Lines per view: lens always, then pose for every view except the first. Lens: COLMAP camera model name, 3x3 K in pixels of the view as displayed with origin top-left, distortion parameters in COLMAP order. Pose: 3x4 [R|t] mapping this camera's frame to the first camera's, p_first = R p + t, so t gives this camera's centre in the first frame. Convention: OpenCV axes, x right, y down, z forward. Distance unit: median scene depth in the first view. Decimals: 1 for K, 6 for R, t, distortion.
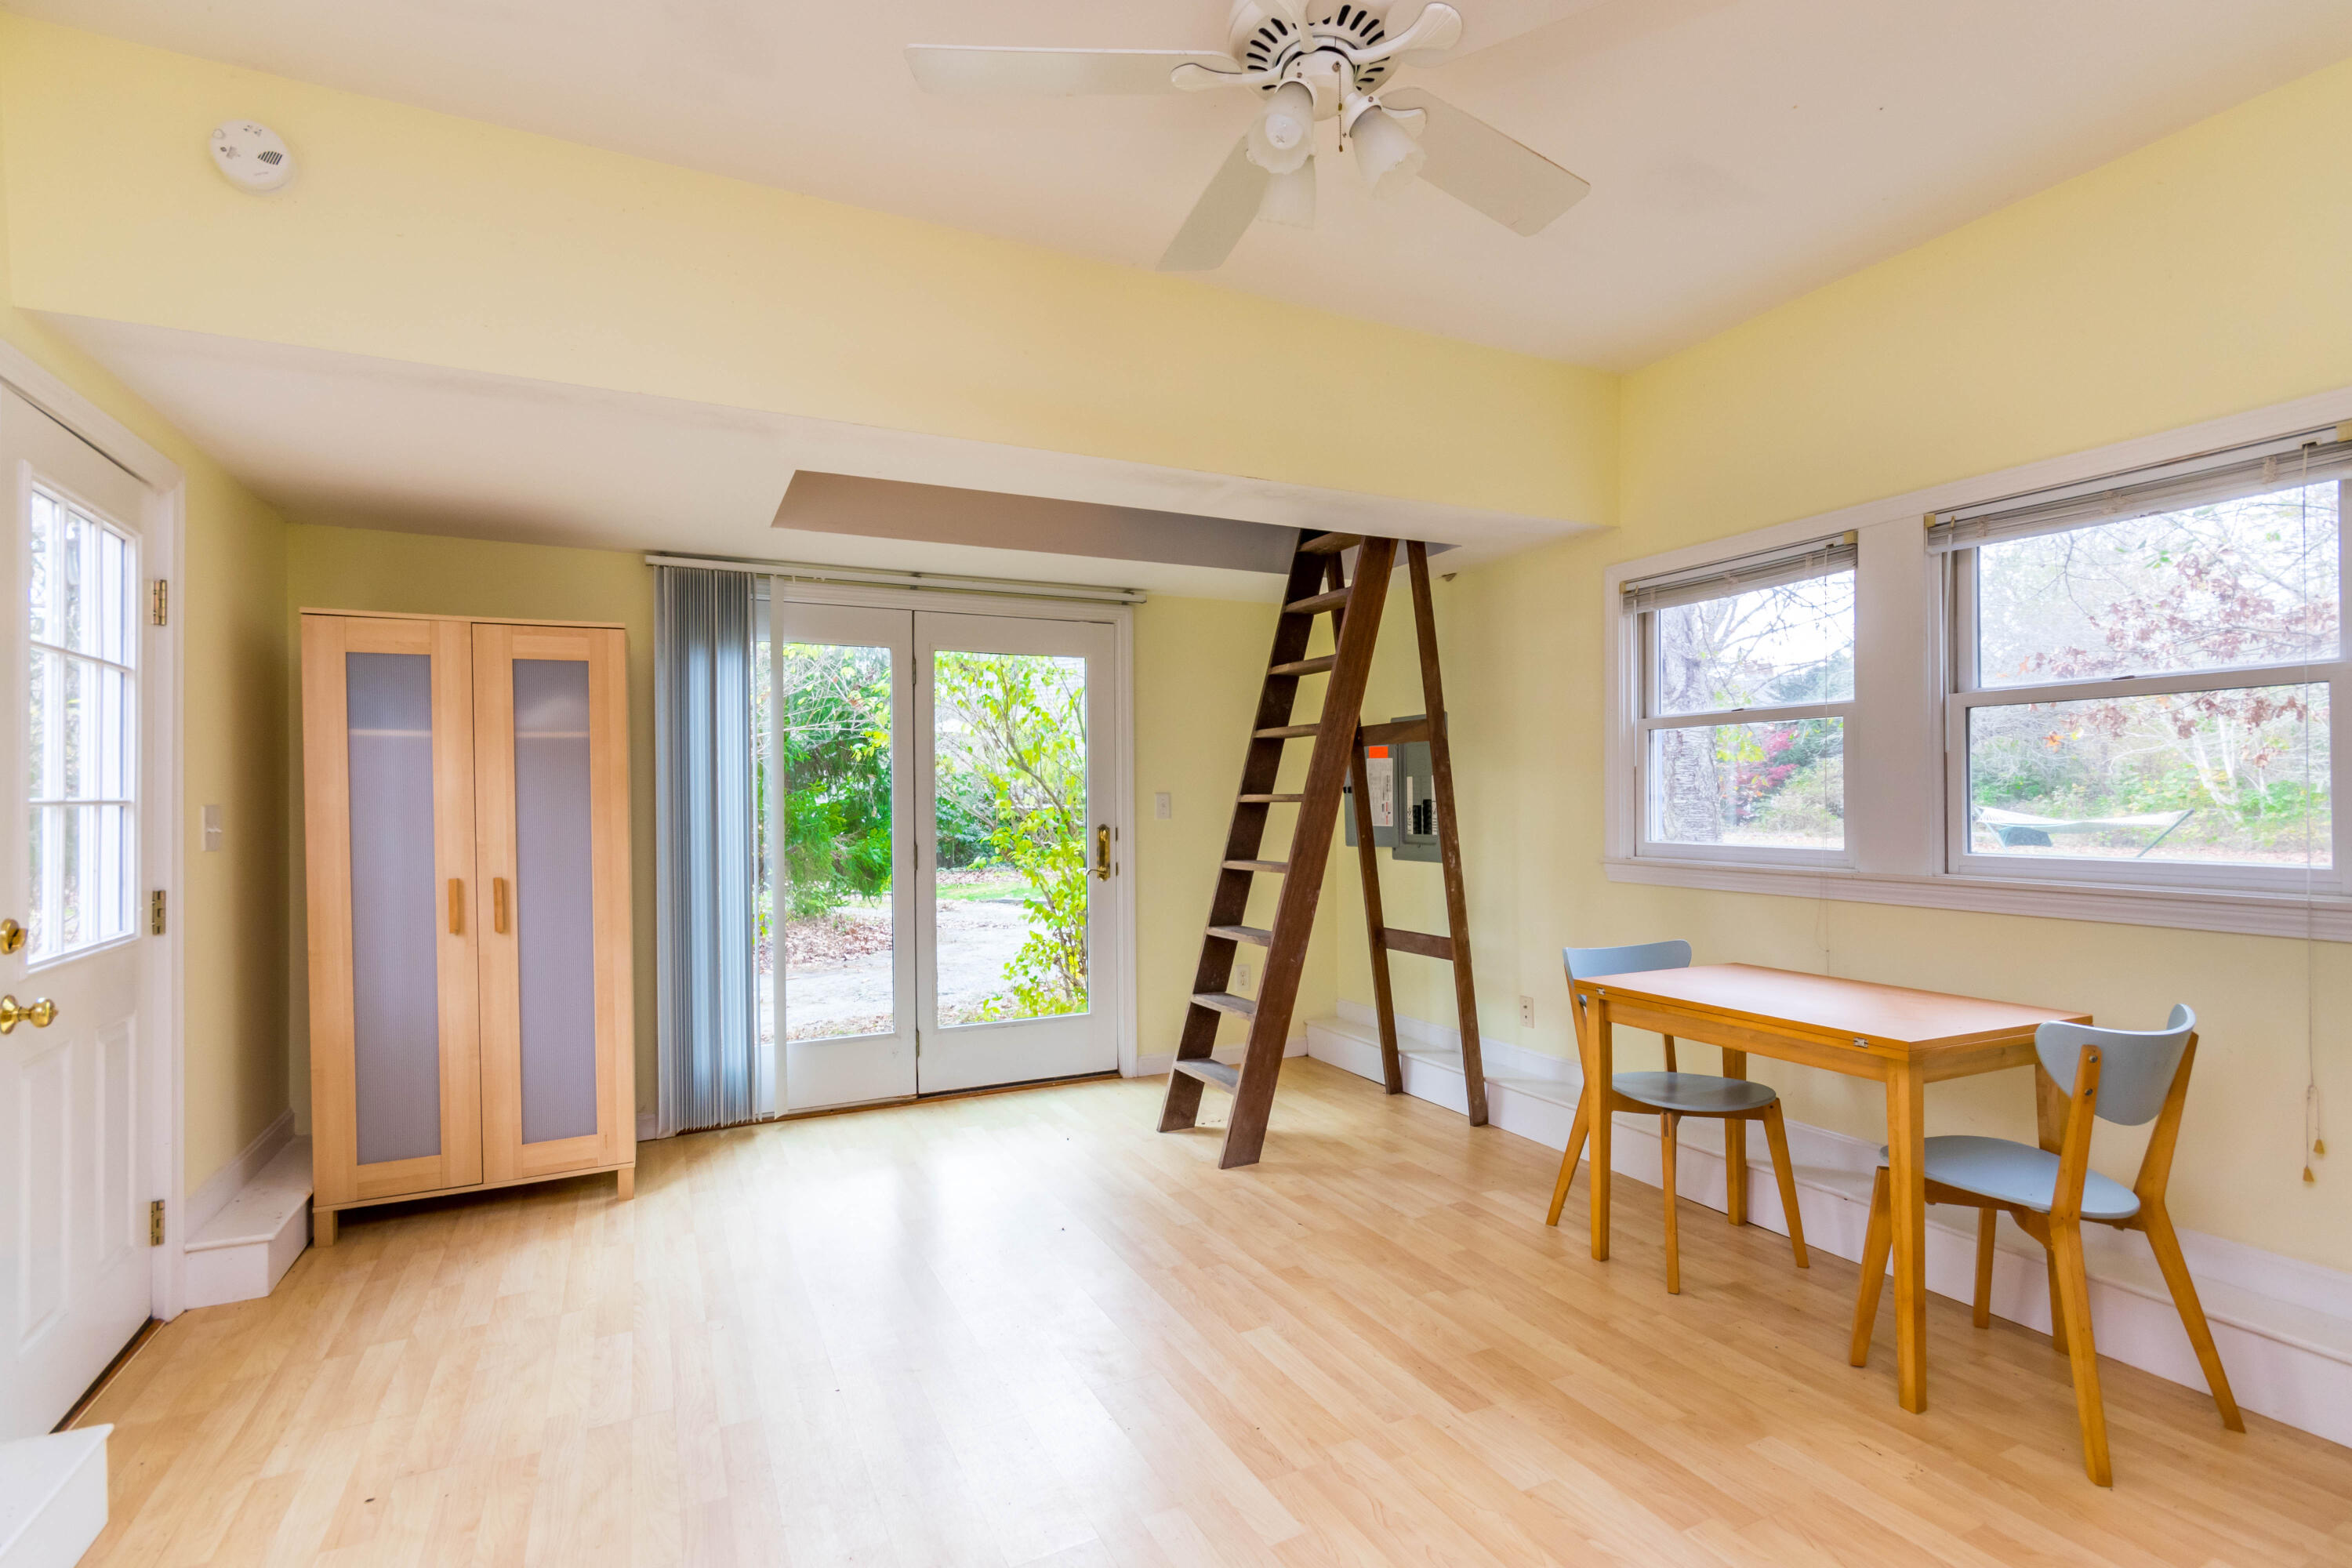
lens RADIAL K [[1107.5, 0, 1193.1], [0, 1107.5, 792.8], [0, 0, 1]] dist [0.000765, 0.000137]
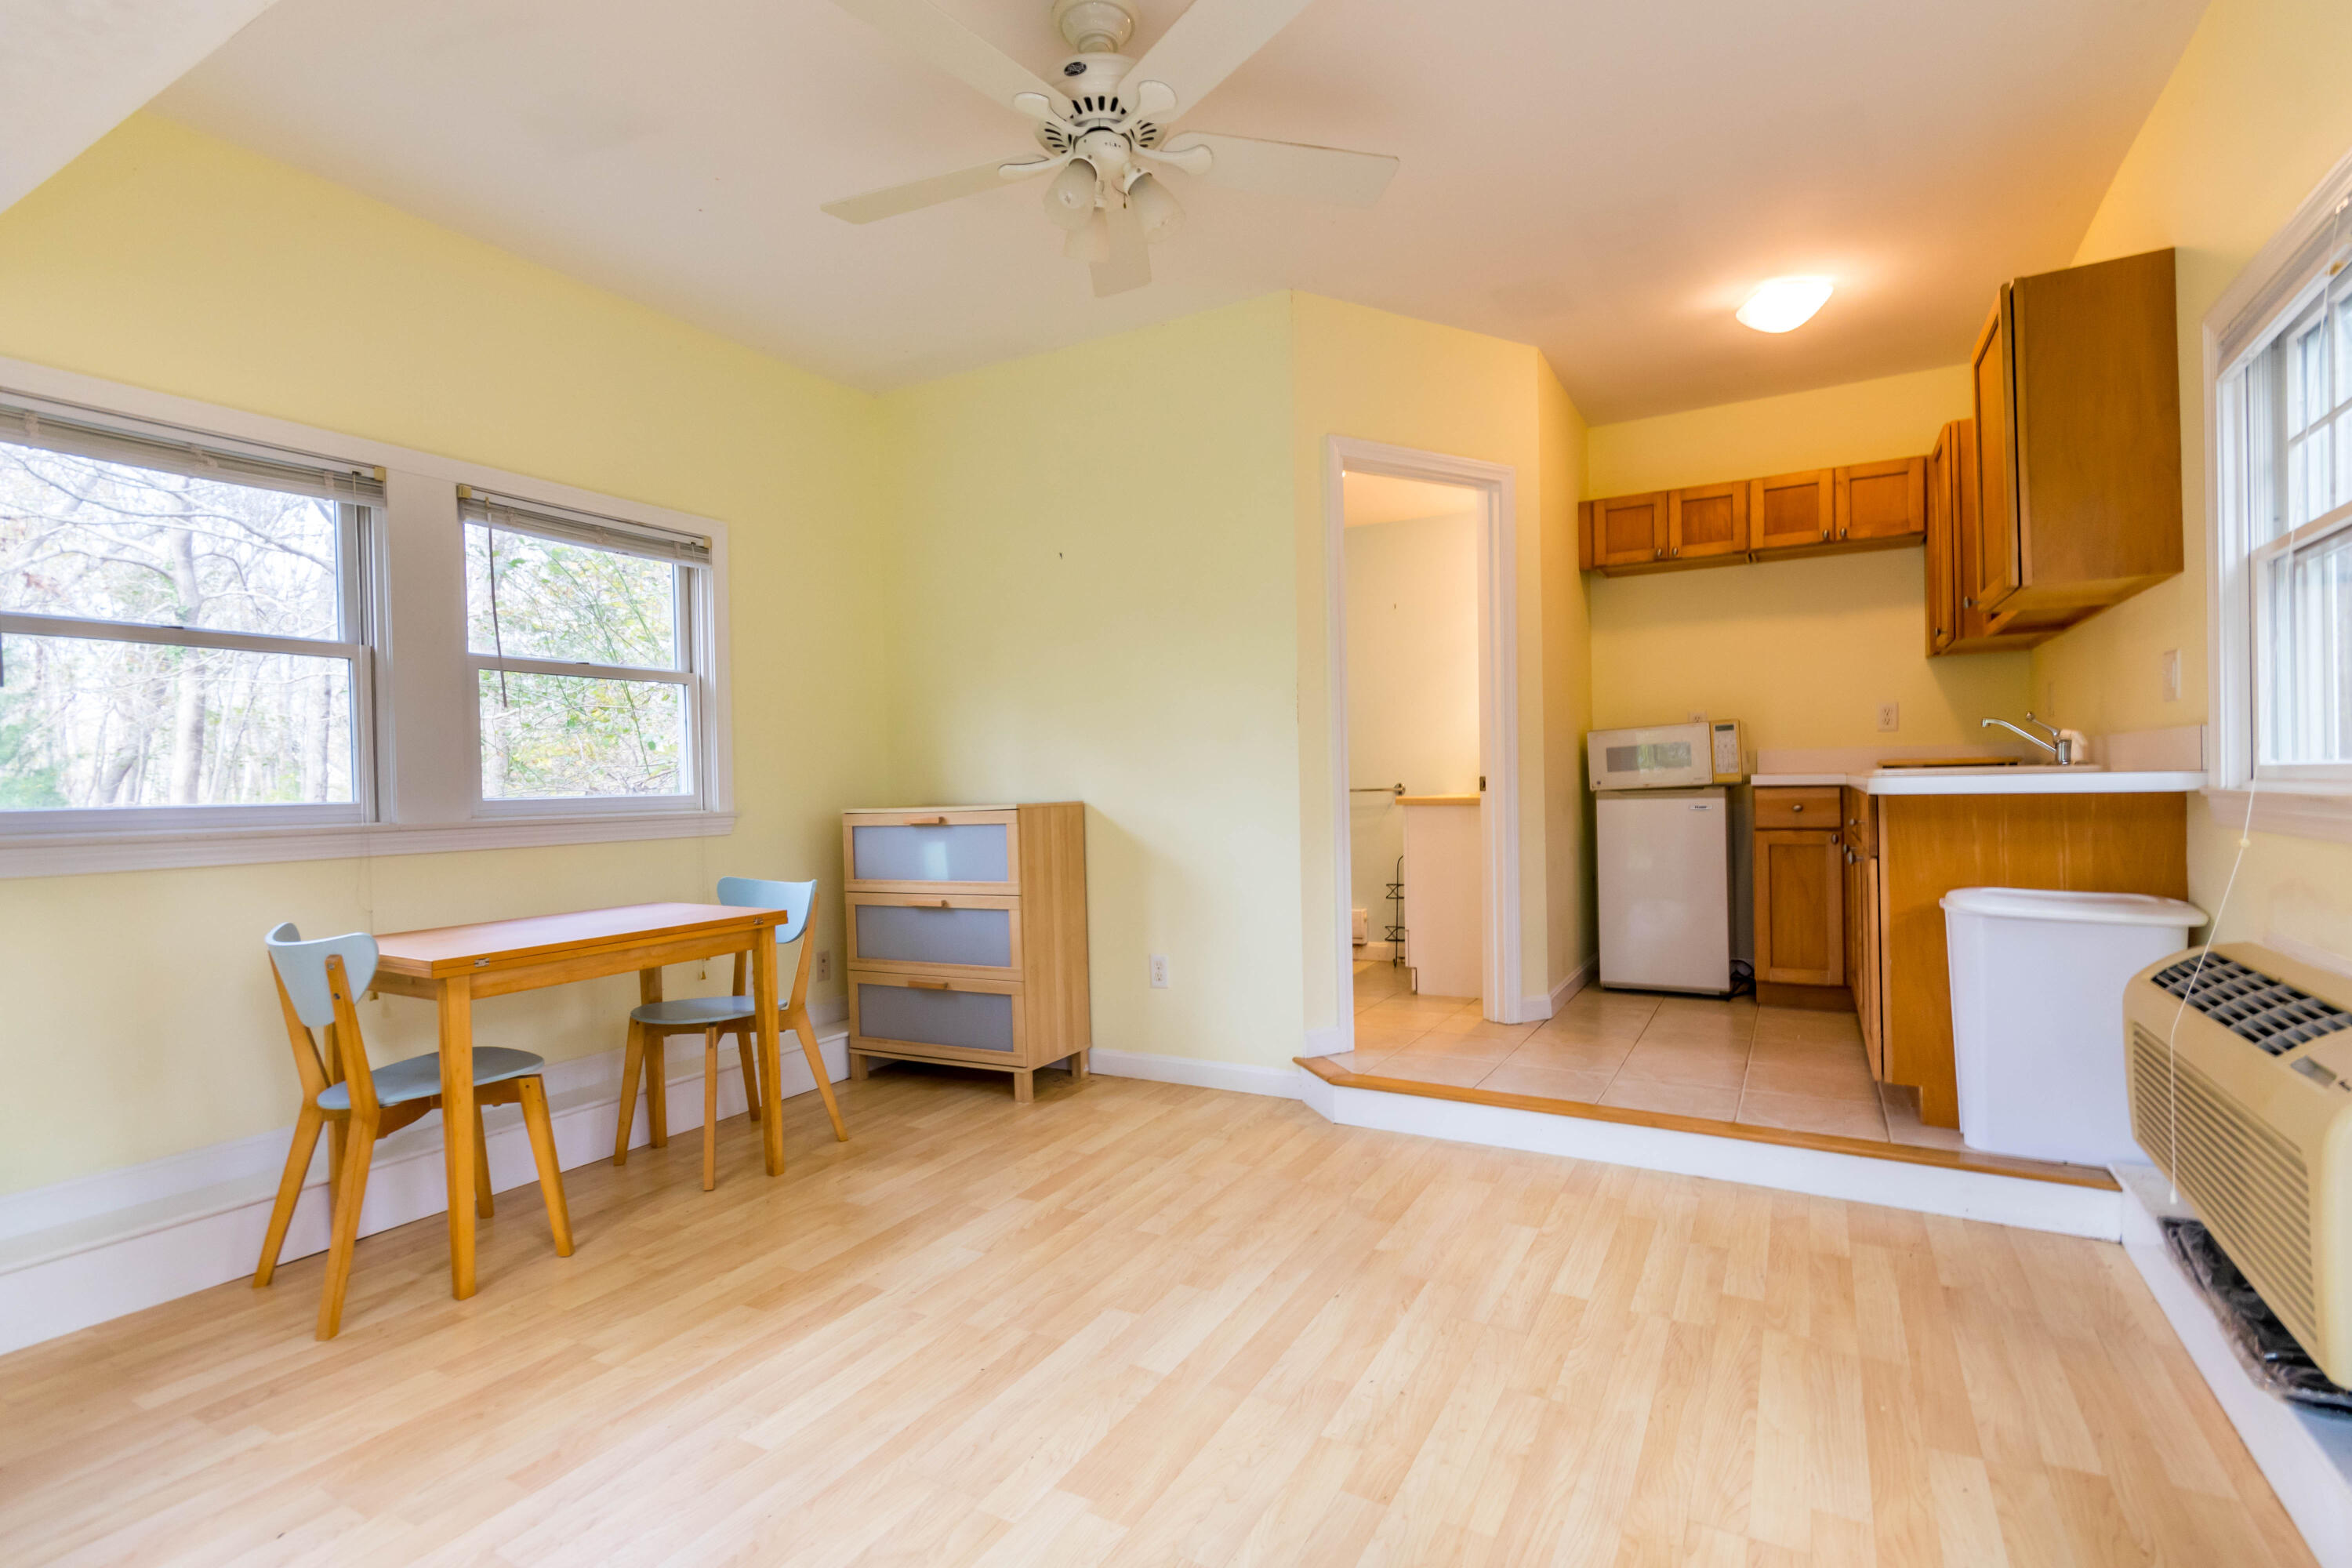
lens RADIAL K [[1115.2, 0, 1176.0], [0, 1115.2, 784.0], [0, 0, 1]] dist [0.000272, -0.000036]
pose [[-0.558822, 0.018558, 0.829080, -0.733502], [0.022711, 0.999717, -0.007070, 0.074018], [-0.828977, 0.014878, -0.559085, 1.222548]]
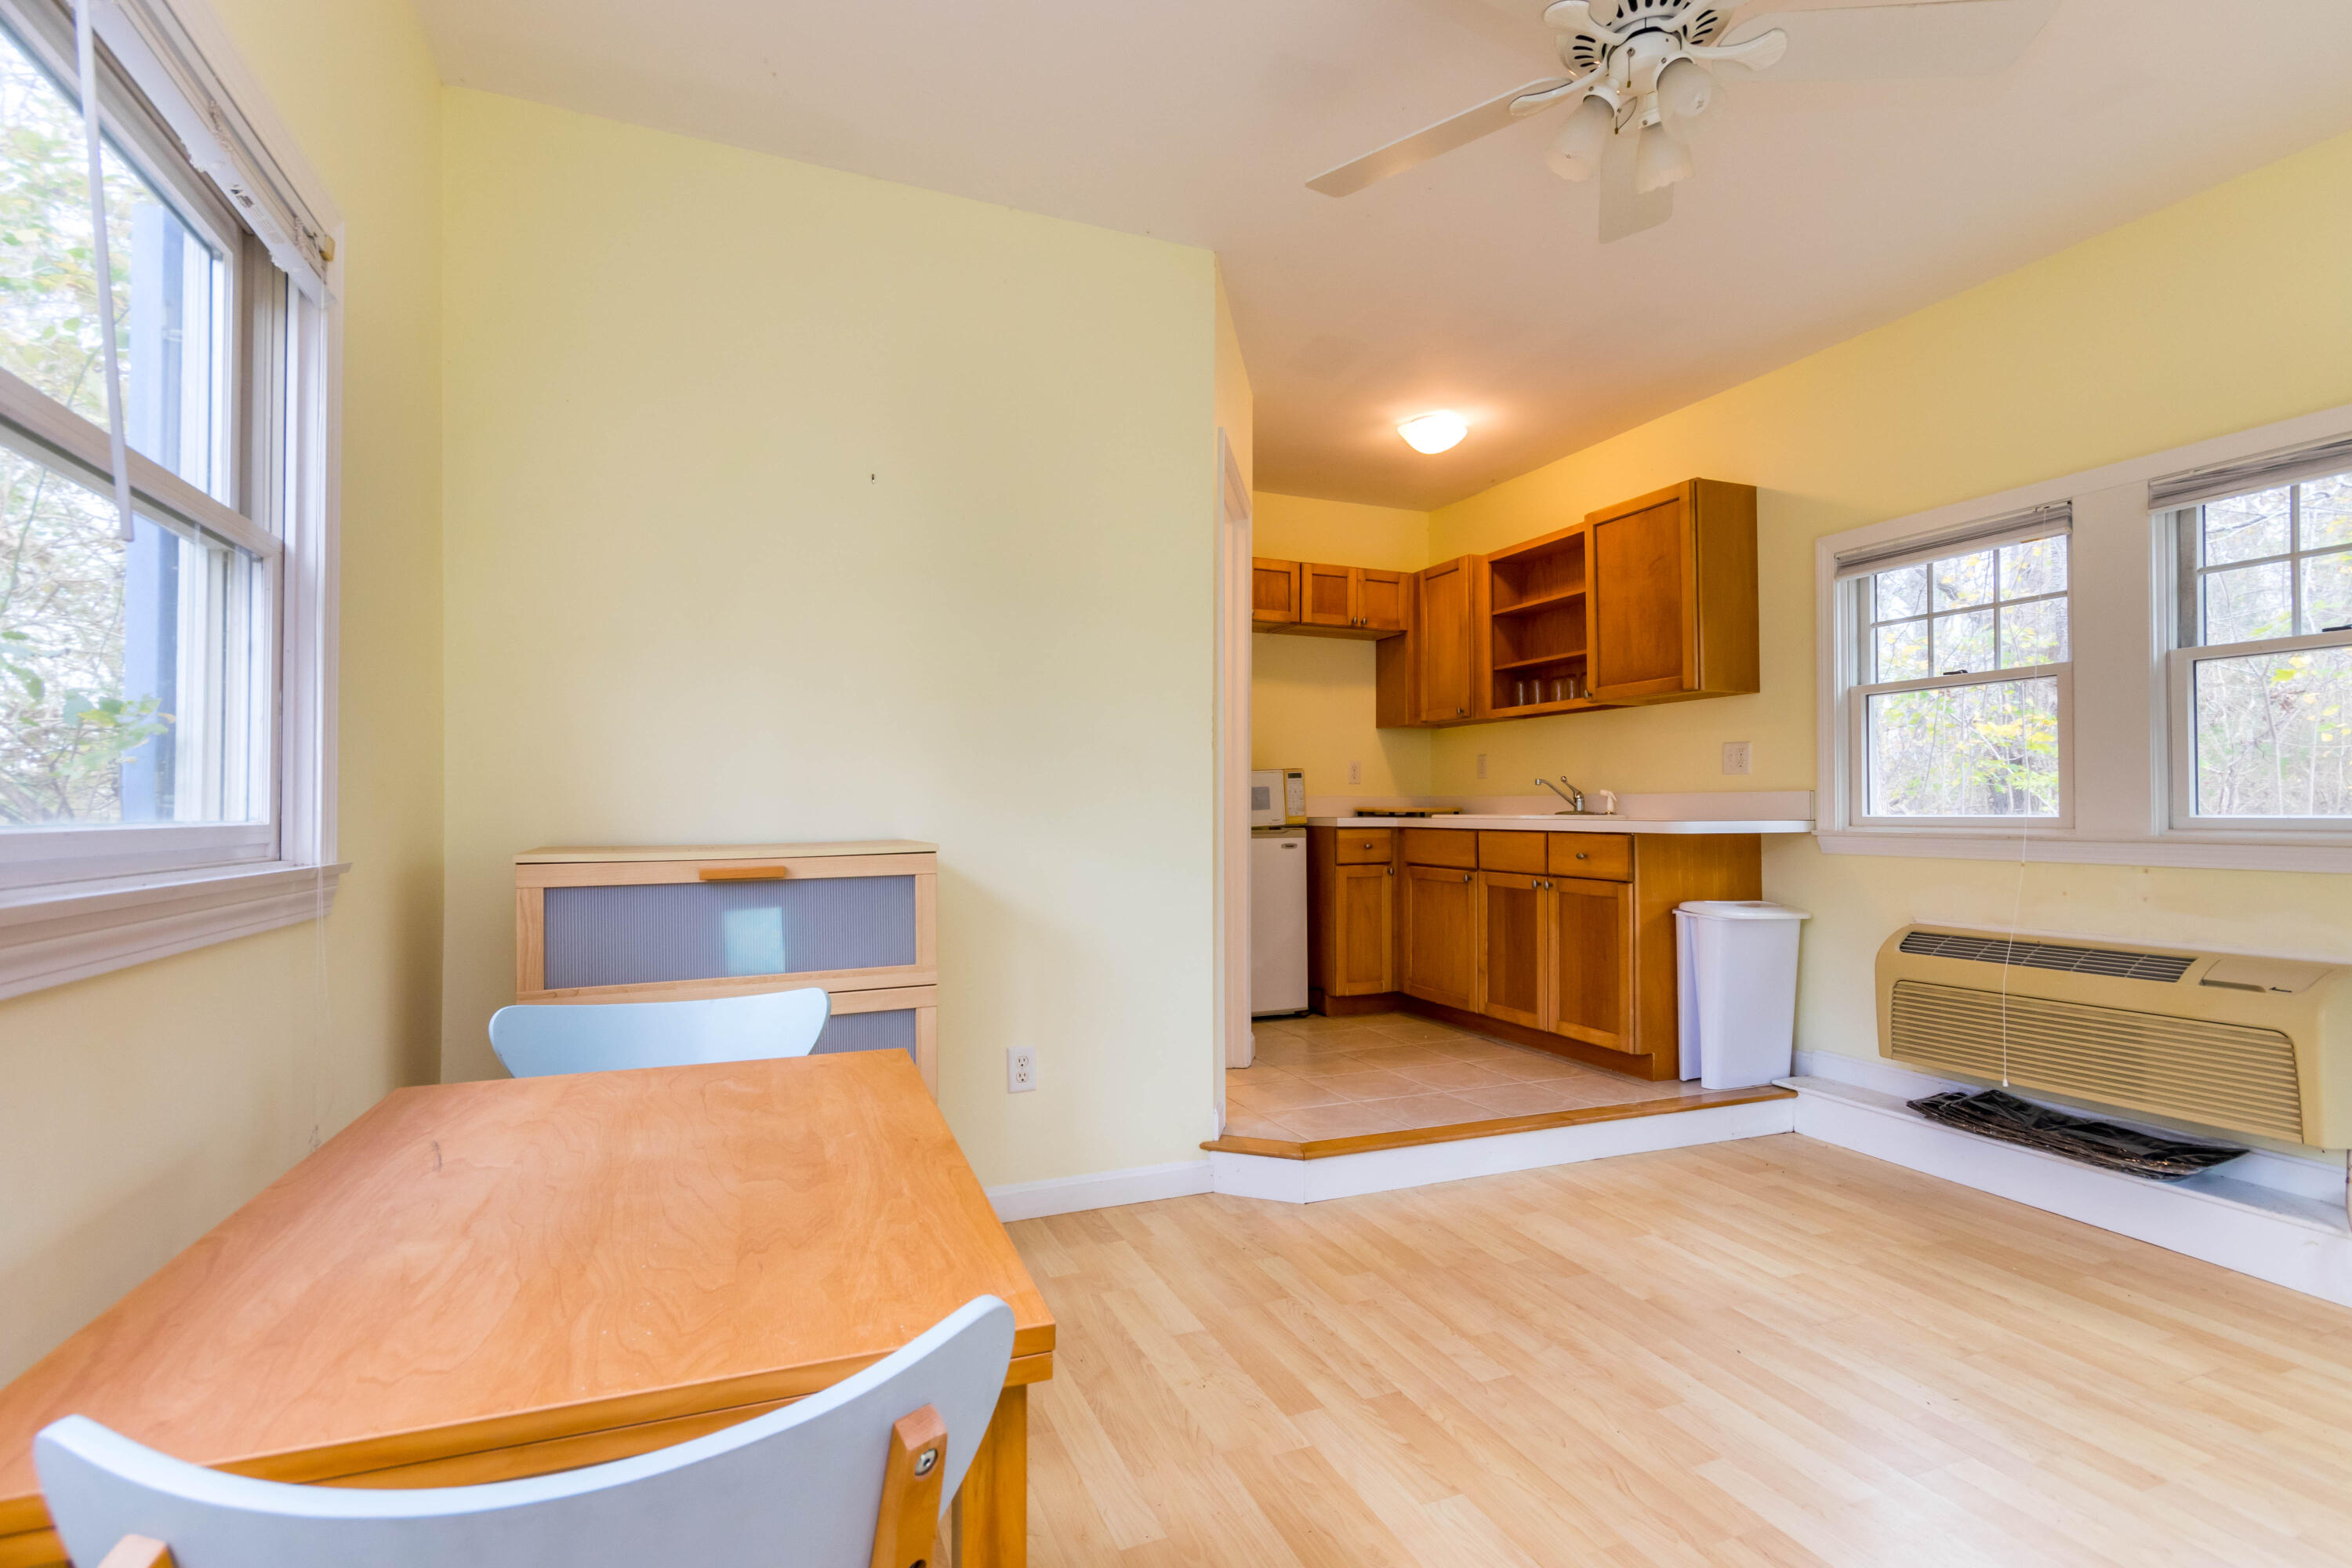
lens RADIAL K [[1107.5, 0, 1193.1], [0, 1107.5, 792.8], [0, 0, 1]] dist [0.000765, 0.000137]
pose [[-0.998251, 0.009261, 0.058393, 0.365213], [0.008147, 0.999781, -0.019281, 0.060055], [-0.058559, -0.018772, -0.998107, 1.527171]]
